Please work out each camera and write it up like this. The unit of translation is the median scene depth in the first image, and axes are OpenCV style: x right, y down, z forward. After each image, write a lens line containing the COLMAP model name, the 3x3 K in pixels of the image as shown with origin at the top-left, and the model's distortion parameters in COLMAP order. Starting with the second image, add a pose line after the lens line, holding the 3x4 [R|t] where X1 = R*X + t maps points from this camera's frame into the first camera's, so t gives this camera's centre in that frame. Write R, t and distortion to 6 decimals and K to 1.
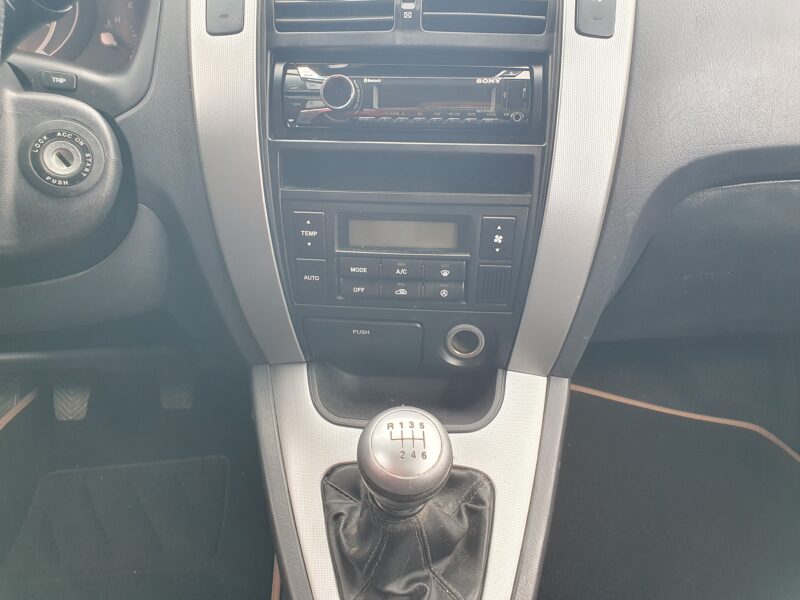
lens RADIAL K [[619.4, 0, 396.1], [0, 619.4, 299.9], [0, 0, 1]] dist [0.024331, -0.010618]
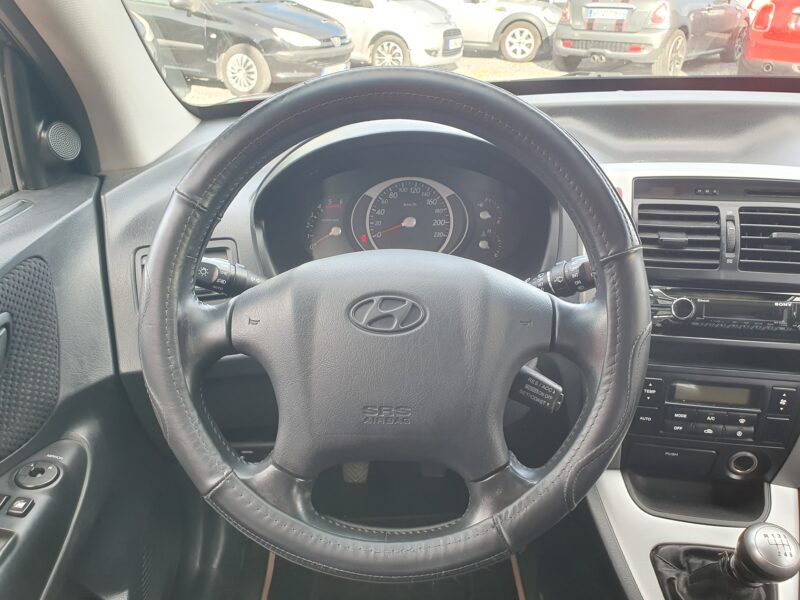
lens RADIAL K [[619.4, 0, 396.1], [0, 619.4, 299.9], [0, 0, 1]] dist [0.024331, -0.010618]
pose [[0.998768, 0.023449, -0.043728, -0.705808], [-0.025250, 0.998836, -0.041109, -0.254508], [0.042714, 0.042162, 0.998197, -0.574007]]
